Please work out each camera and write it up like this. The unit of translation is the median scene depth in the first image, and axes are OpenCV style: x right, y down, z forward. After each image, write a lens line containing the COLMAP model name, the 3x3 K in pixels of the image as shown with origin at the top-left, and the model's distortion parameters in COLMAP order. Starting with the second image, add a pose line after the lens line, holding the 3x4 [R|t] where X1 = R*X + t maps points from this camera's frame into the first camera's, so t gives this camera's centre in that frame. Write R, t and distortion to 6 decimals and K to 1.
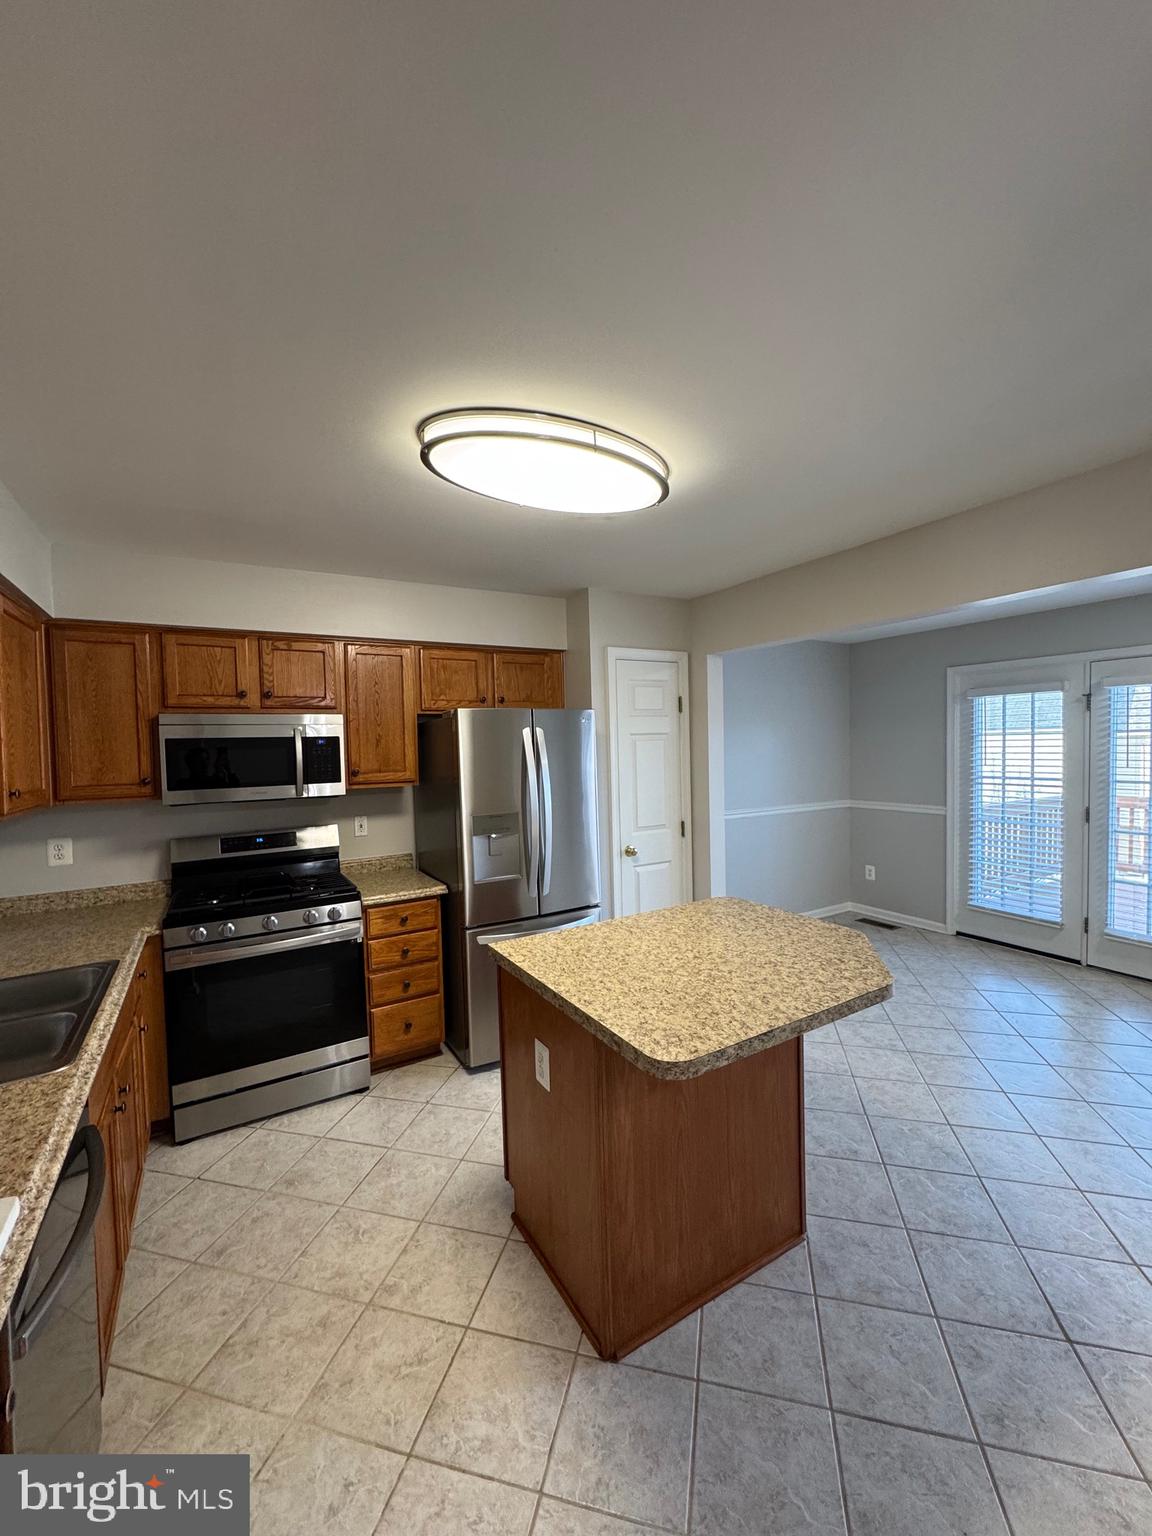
lens RADIAL K [[612.1, 0, 576.4], [0, 612.1, 767.4], [0, 0, 1]] dist [-0.005162, 0.001083]
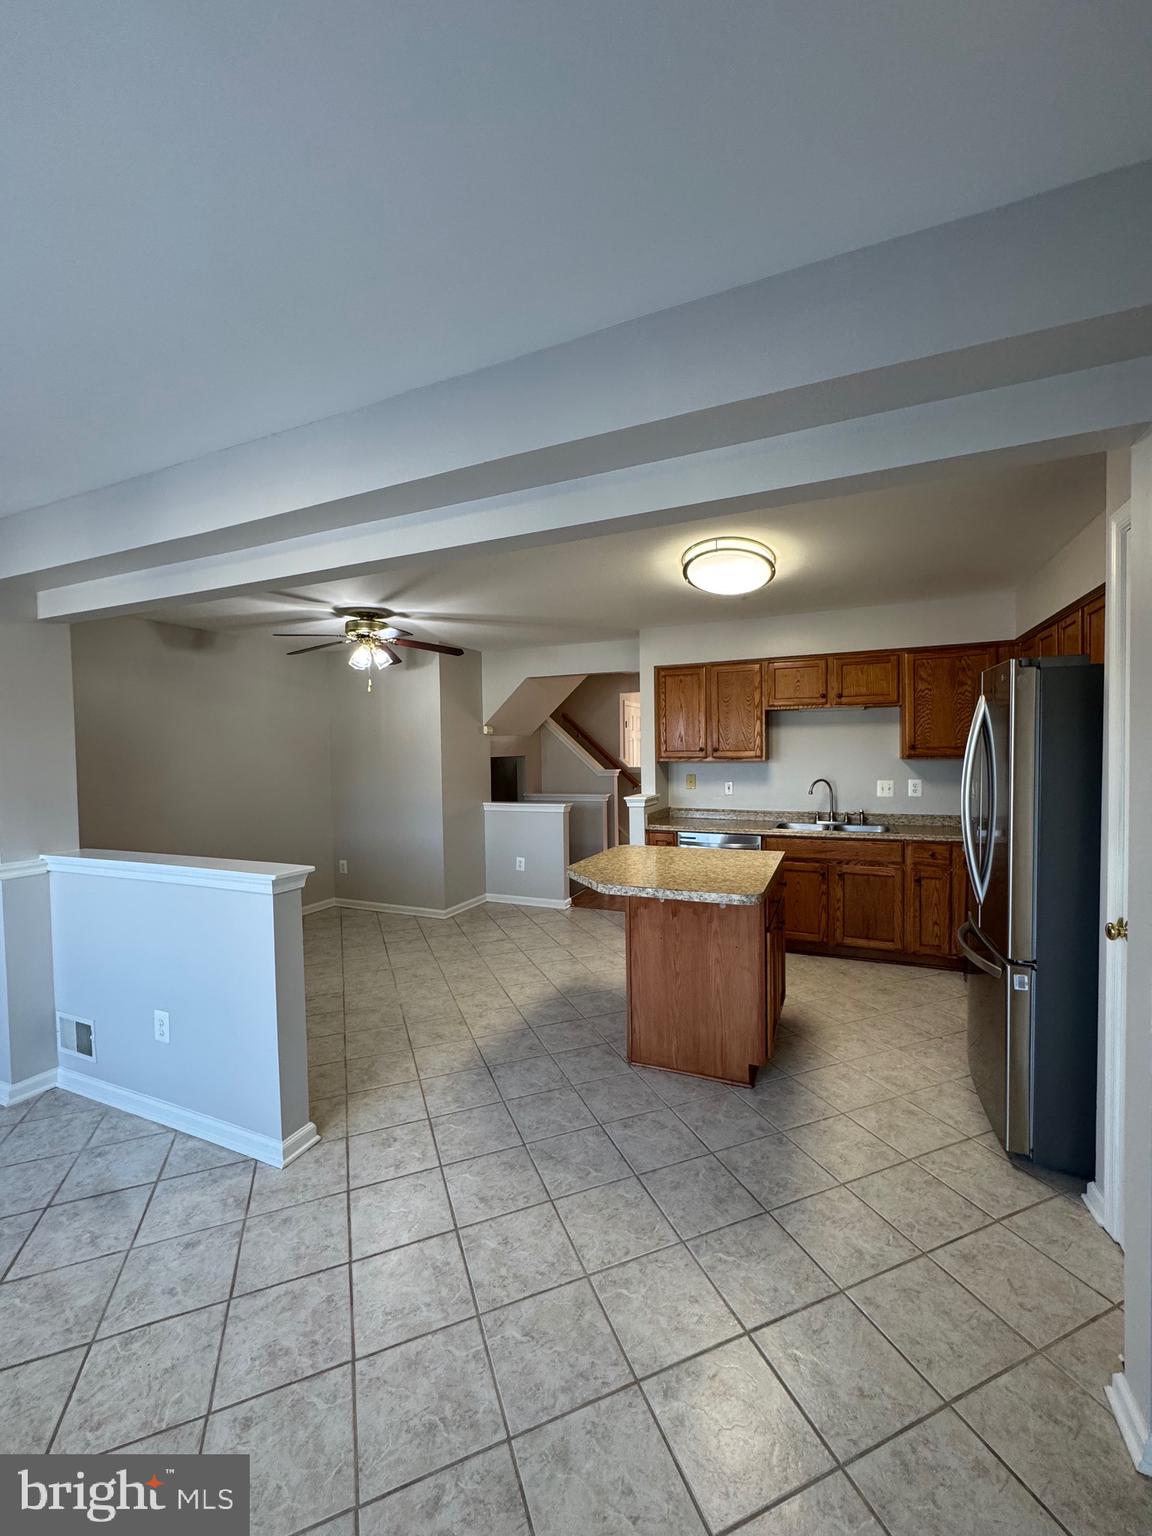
lens RADIAL K [[612.1, 0, 577.1], [0, 612.1, 769.1], [0, 0, 1]] dist [-0.005162, 0.001083]
pose [[-0.808330, 0.056249, -0.586036, 0.942220], [0.016213, 0.997175, 0.073349, -0.040532], [0.588506, 0.049789, -0.806958, 1.511358]]
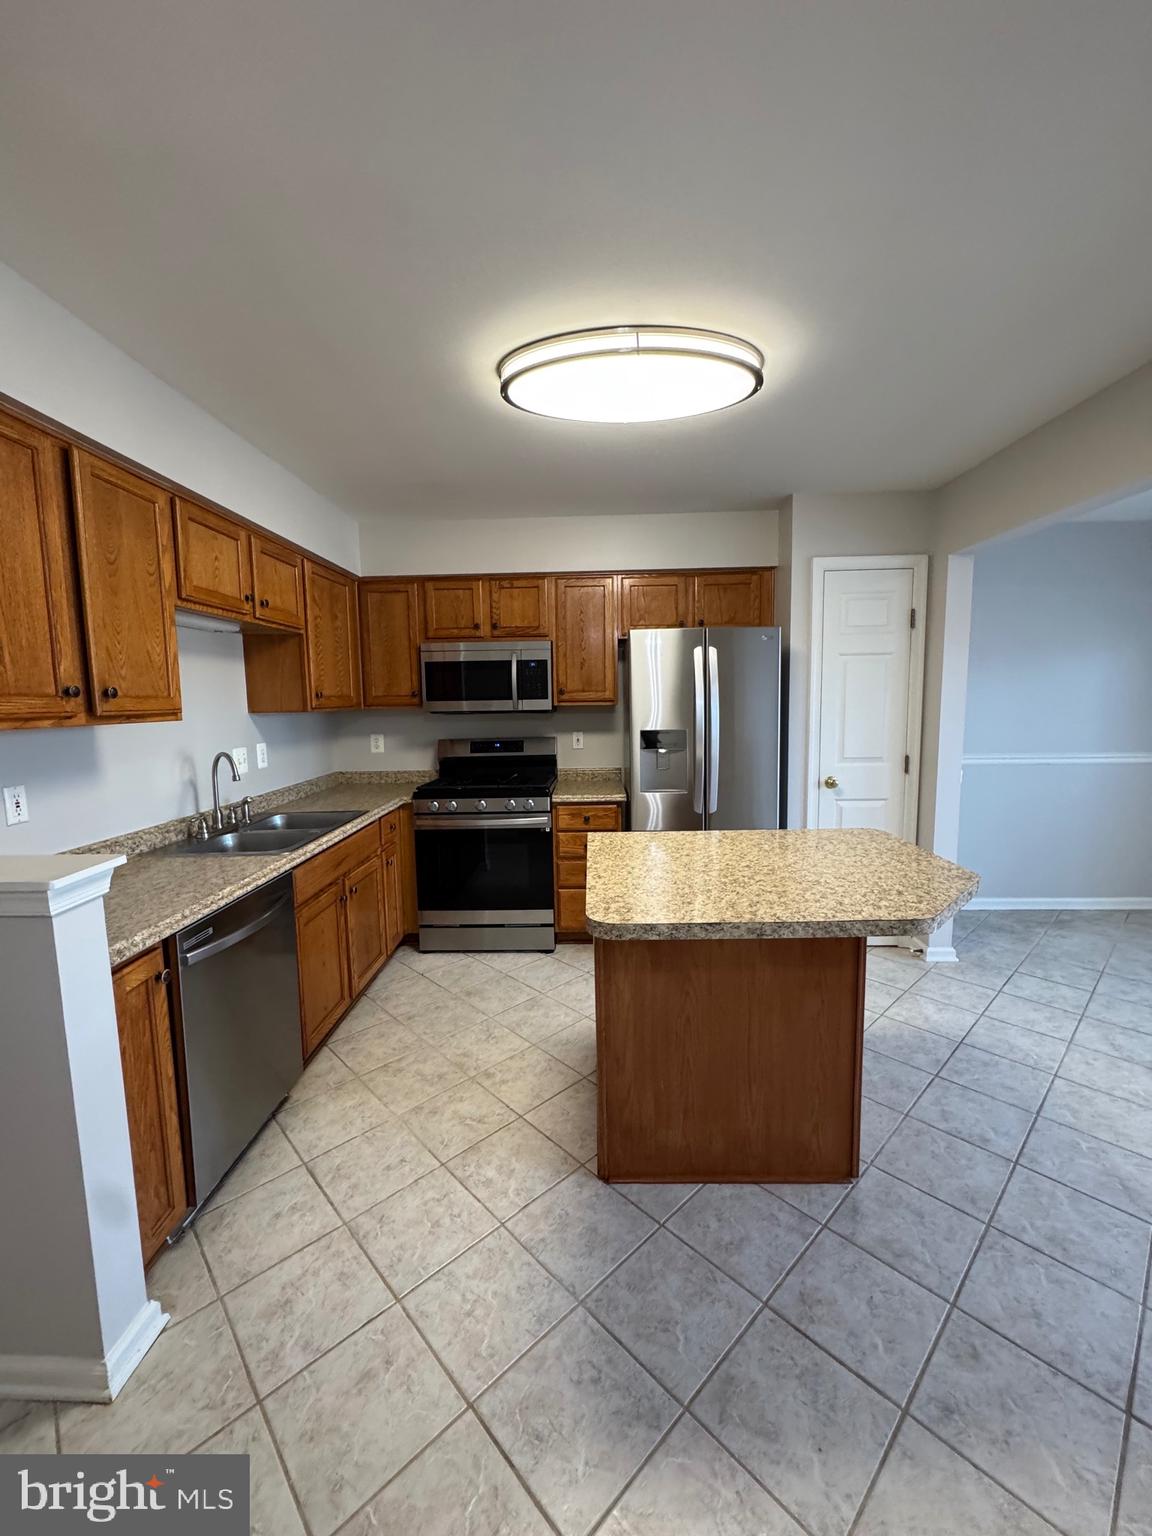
lens RADIAL K [[612.1, 0, 577.6], [0, 612.1, 766.7], [0, 0, 1]] dist [-0.005162, 0.001083]
pose [[0.848482, 0.070630, -0.524489, 0.330880], [-0.022929, 0.995030, 0.096903, 0.043629], [0.528727, -0.070195, 0.845885, 0.025024]]
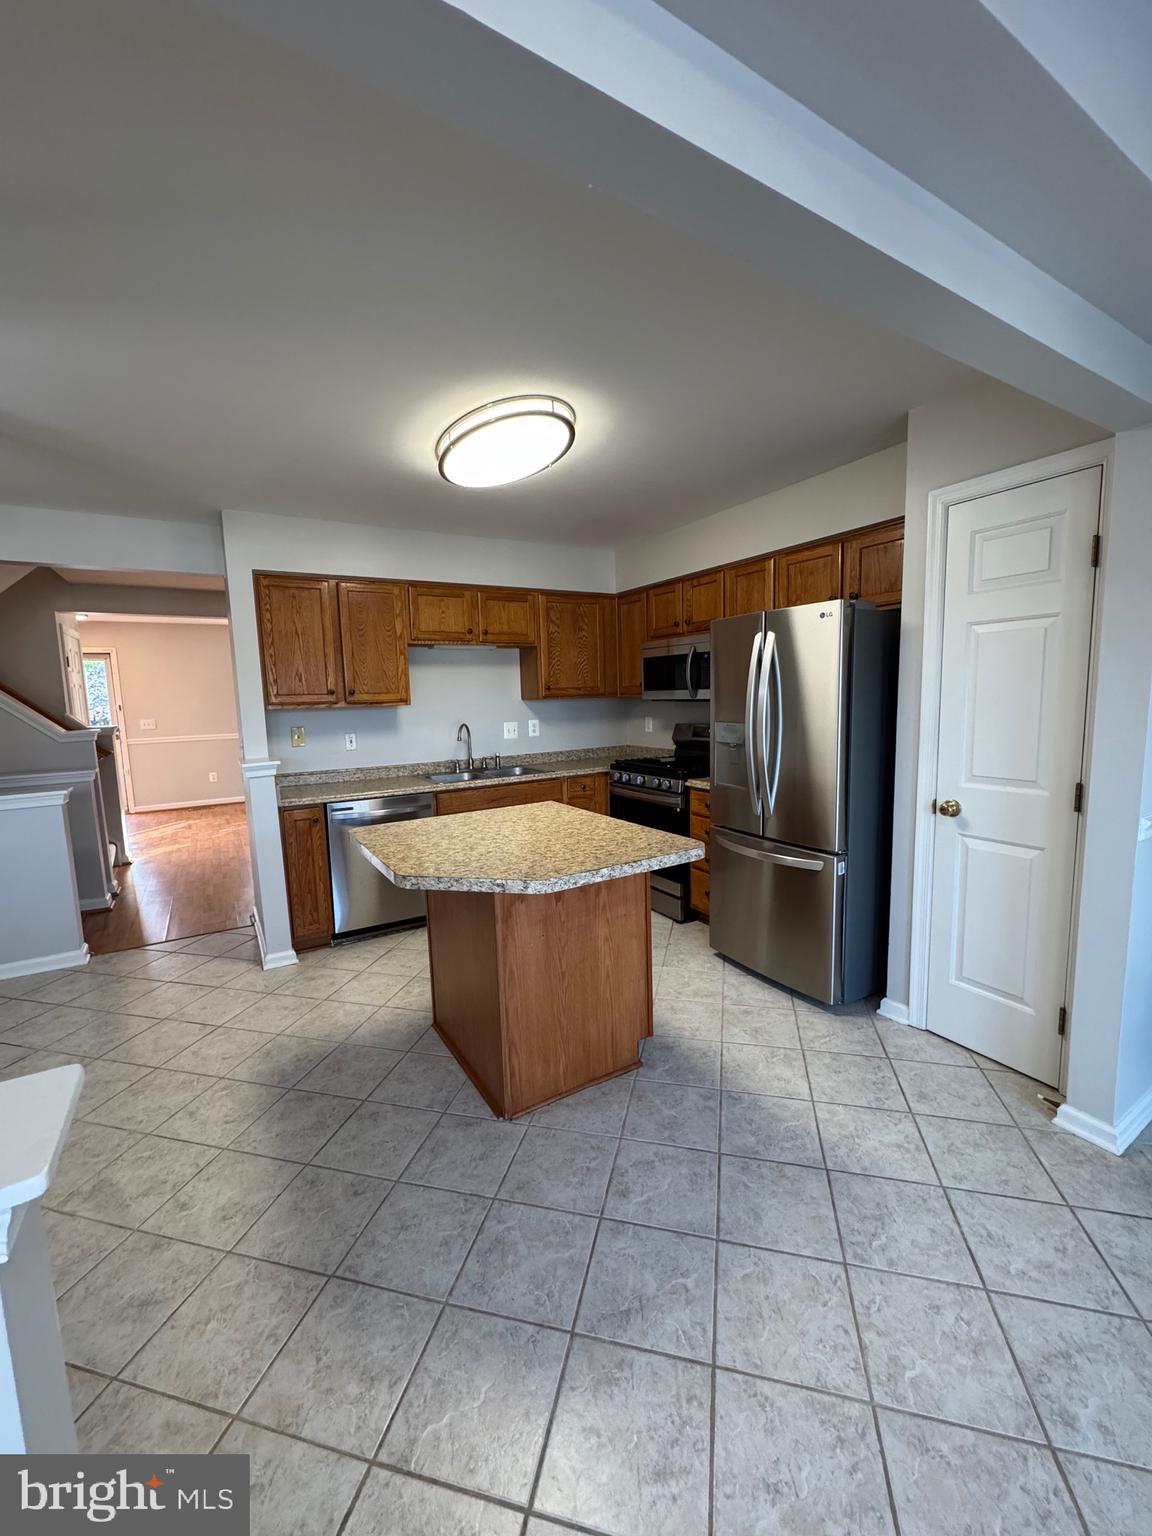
lens RADIAL K [[612.1, 0, 576.9], [0, 612.1, 768.1], [0, 0, 1]] dist [-0.005162, 0.001083]
pose [[0.011324, 0.148026, -0.988919, 0.964198], [-0.006525, 0.988972, 0.147959, 0.002194], [0.999915, 0.004777, 0.012165, 0.802633]]
